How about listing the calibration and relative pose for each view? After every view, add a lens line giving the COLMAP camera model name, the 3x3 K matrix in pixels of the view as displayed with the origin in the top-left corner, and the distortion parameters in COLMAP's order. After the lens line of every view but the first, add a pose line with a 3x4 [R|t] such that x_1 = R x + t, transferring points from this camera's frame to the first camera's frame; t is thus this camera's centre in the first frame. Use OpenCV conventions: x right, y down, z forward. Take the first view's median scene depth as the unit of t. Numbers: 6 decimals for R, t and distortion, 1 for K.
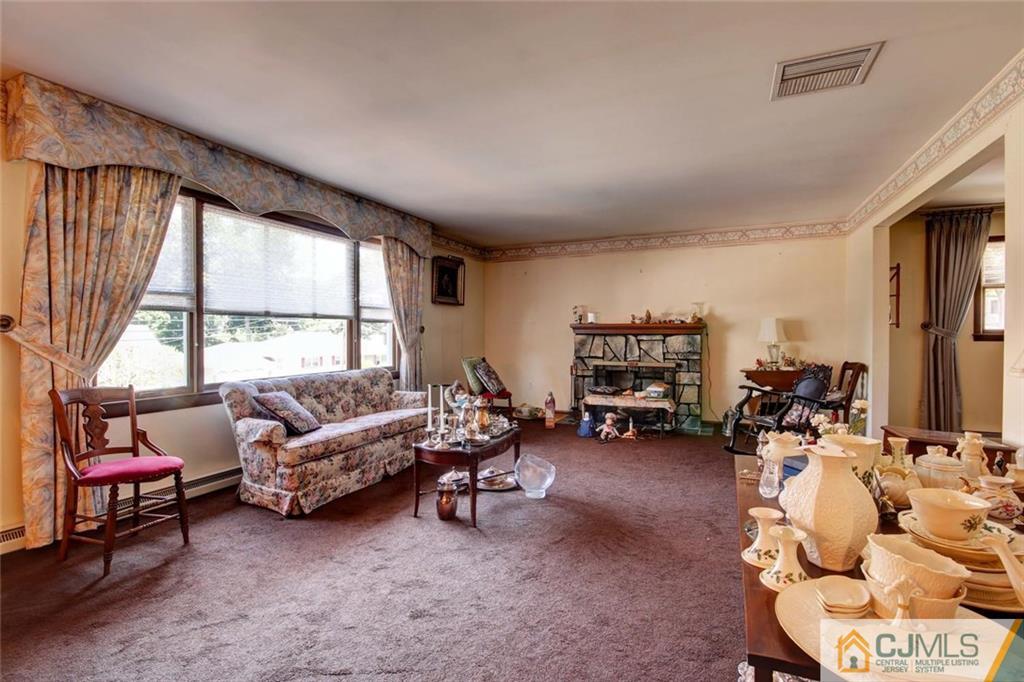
lens RADIAL K [[477.7, 0, 512.0], [0, 477.7, 341.0], [0, 0, 1]] dist [-0.011026, -0.000360]
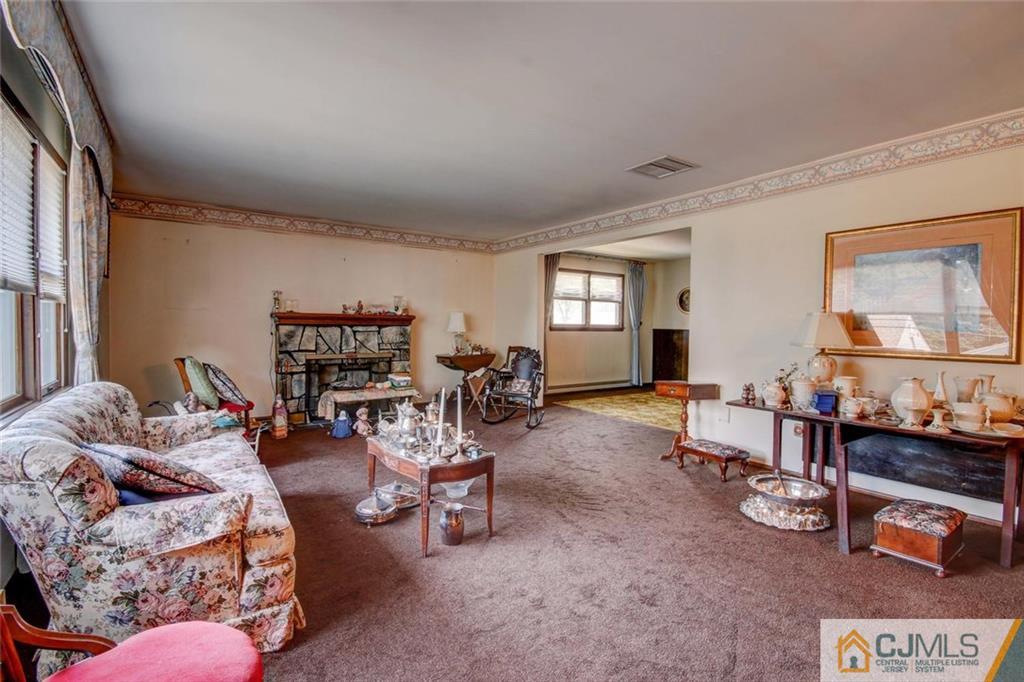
lens RADIAL K [[468.0, 0, 507.9], [0, 468.0, 338.4], [0, 0, 1]] dist [-0.002372, -0.000228]
pose [[0.523451, -0.018232, 0.851861, -0.426614], [0.003829, 0.999811, 0.019045, -0.004365], [-0.852047, -0.006708, 0.523422, 0.259694]]
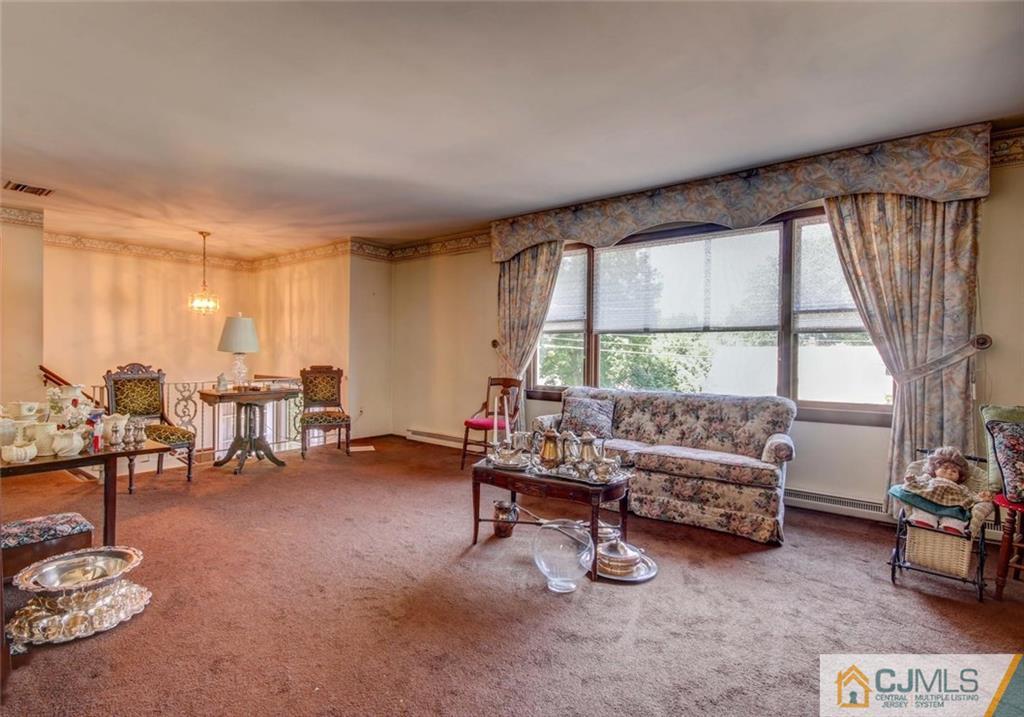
lens RADIAL K [[533.3, 0, 512.0], [0, 533.3, 358.5], [0, 0, 1]] dist [-0.000452, -0.000147]
pose [[-0.254216, 0.001402, -0.967146, 0.482225], [-0.028002, 0.999569, 0.008809, 0.002171], [0.966742, 0.029321, -0.254068, 0.682239]]
